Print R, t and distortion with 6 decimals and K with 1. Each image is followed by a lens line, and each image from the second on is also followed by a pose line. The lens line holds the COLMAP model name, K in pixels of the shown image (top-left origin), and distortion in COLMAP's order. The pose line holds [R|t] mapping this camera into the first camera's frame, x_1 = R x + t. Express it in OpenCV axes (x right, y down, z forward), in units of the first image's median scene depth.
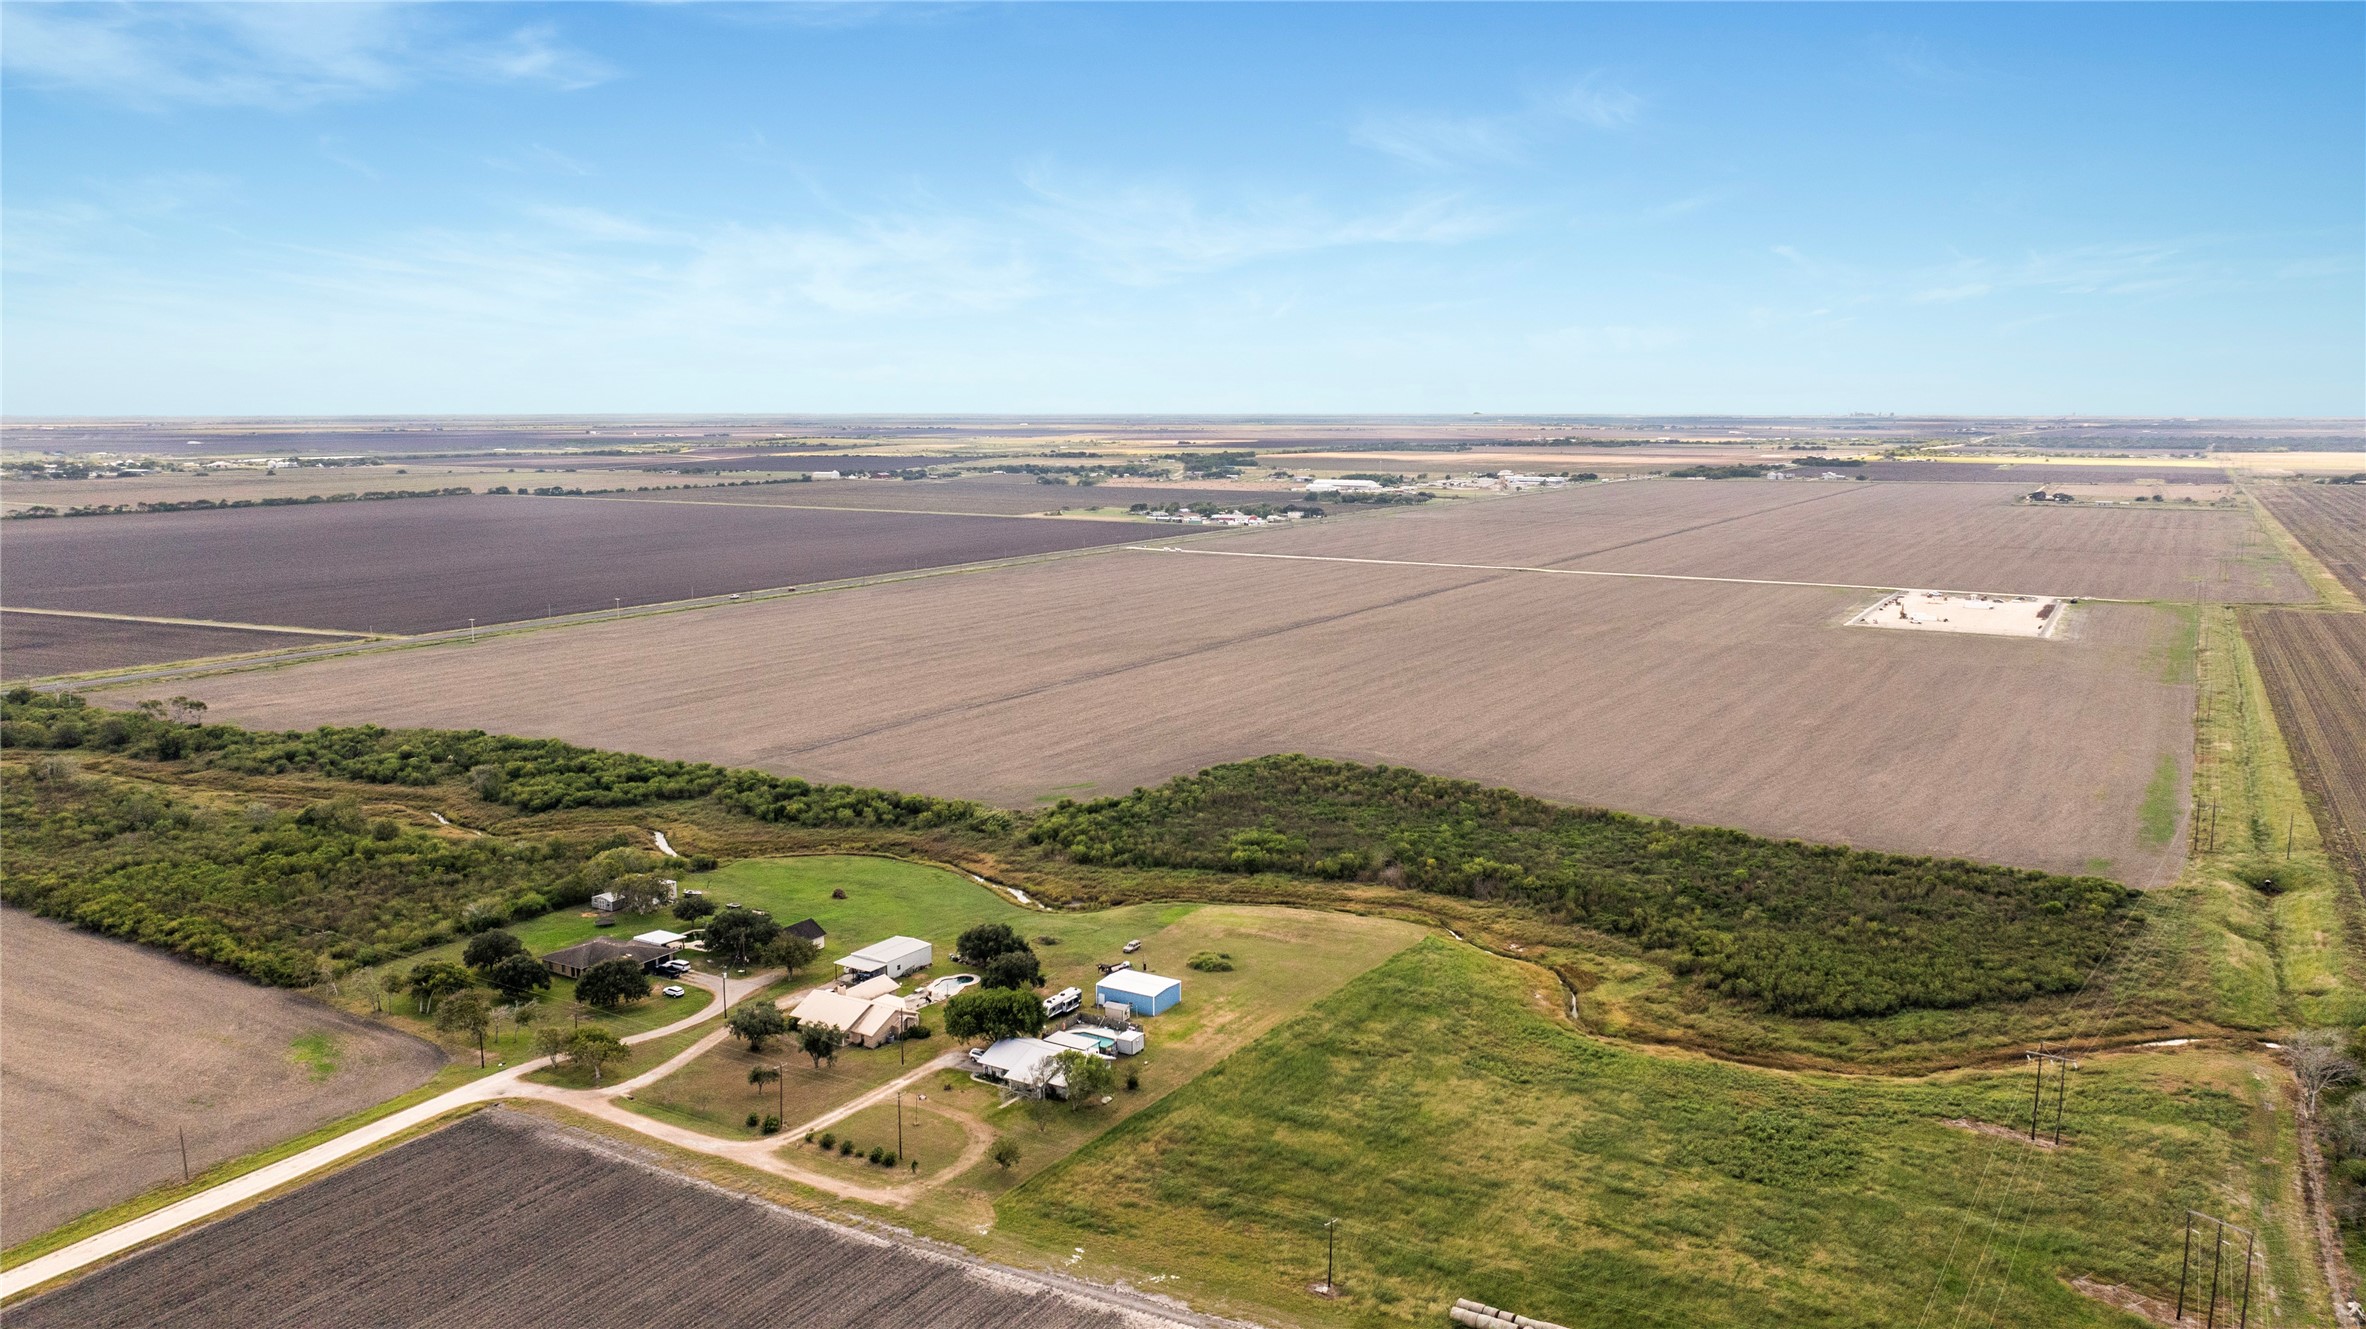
lens RADIAL K [[1659.2, 0, 1183.0], [0, 1659.2, 664.5], [0, 0, 1]] dist [-0.056017, 0.071331]
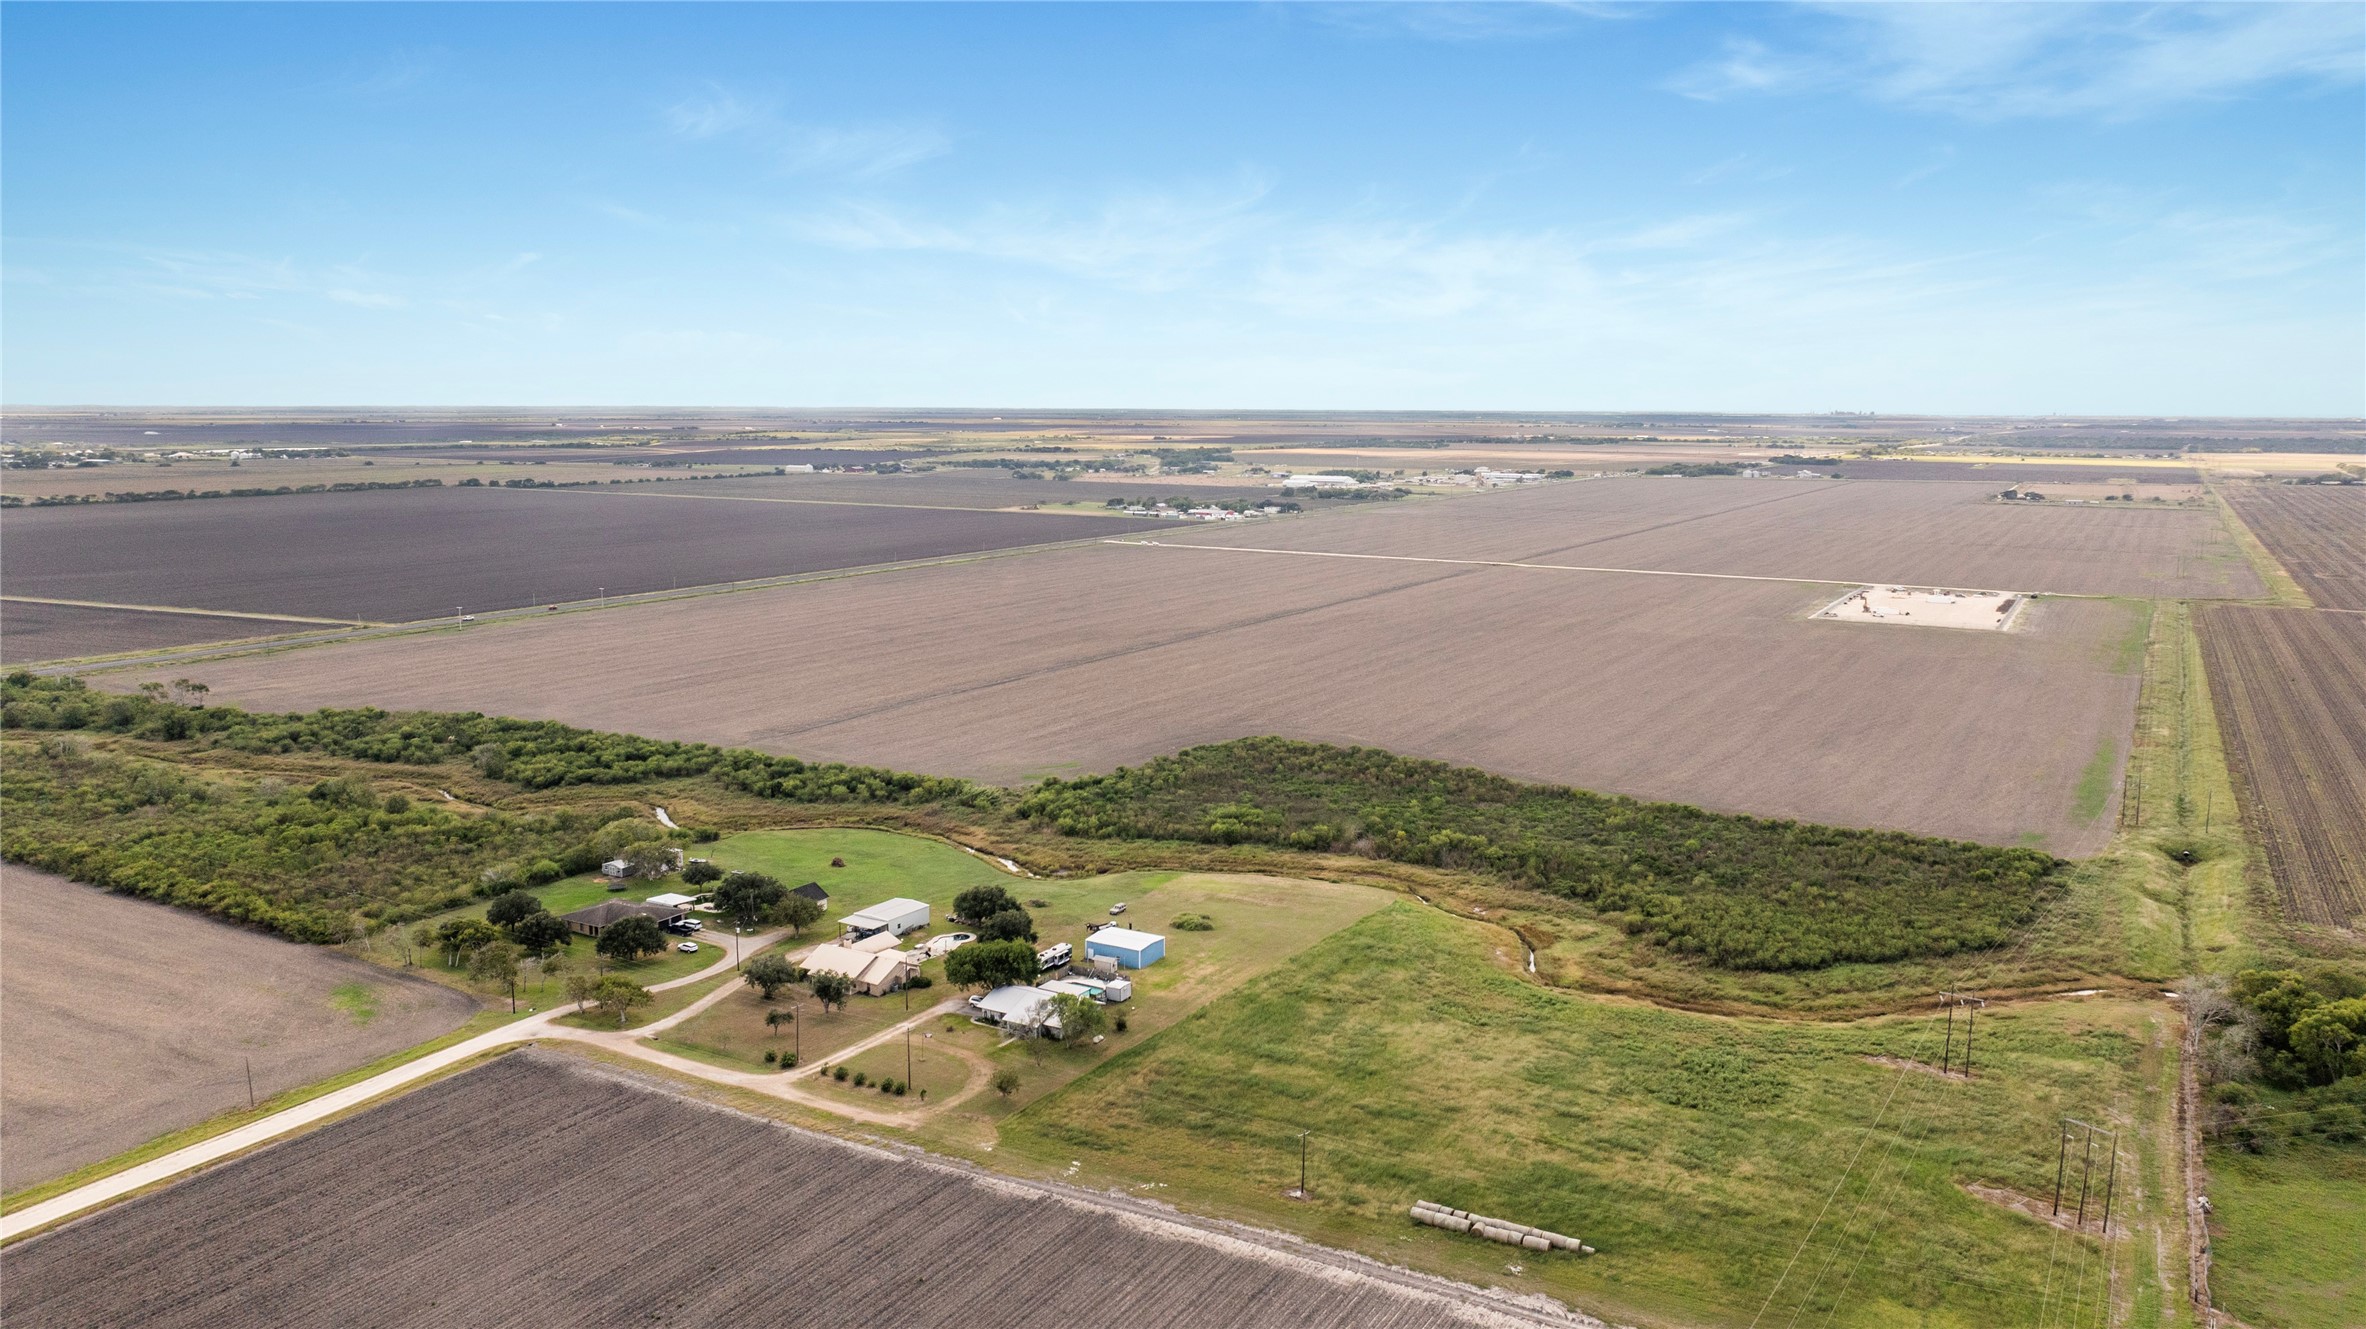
lens RADIAL K [[1681.4, 0, 1183.0], [0, 1681.4, 664.5], [0, 0, 1]] dist [-0.052479, 0.063575]
pose [[0.999880, 0.002973, 0.015203, -0.005009], [-0.002985, 0.999995, 0.000750, 0.010935], [-0.015200, -0.000795, 0.999884, -0.064326]]
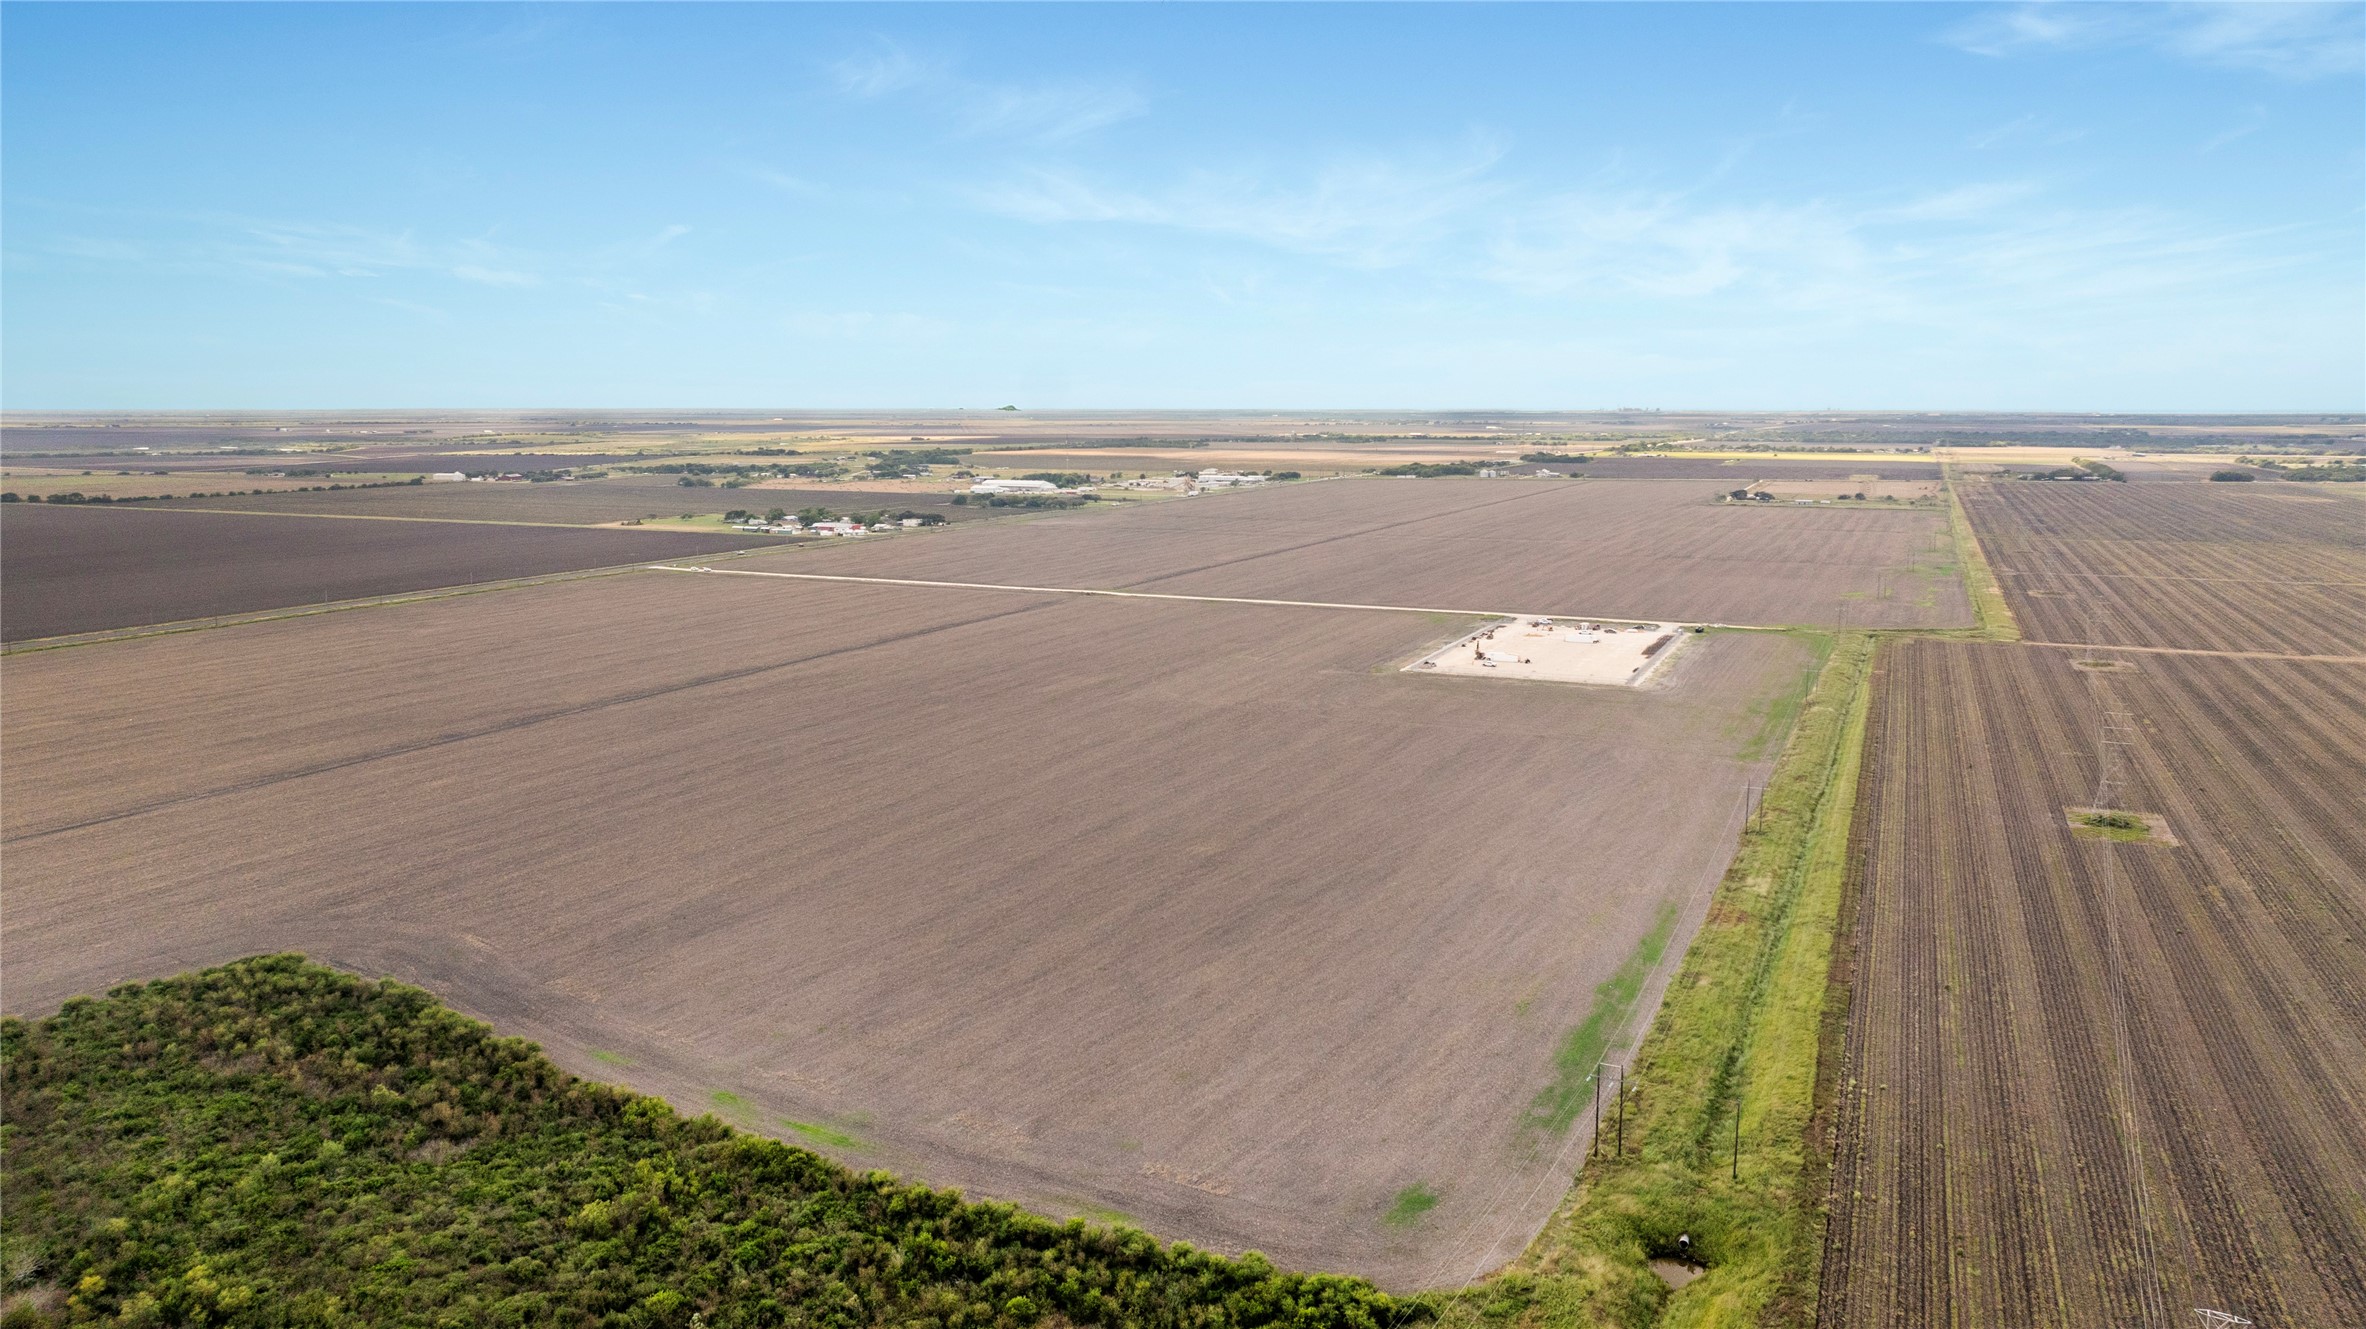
lens RADIAL K [[1682.4, 0, 1183.0], [0, 1682.4, 664.5], [0, 0, 1]] dist [-0.005585, -0.056601]
pose [[0.991885, -0.017469, 0.125936, 0.413853], [0.017430, 0.999847, 0.001411, -0.062502], [-0.125941, 0.000796, 0.992037, 0.450159]]
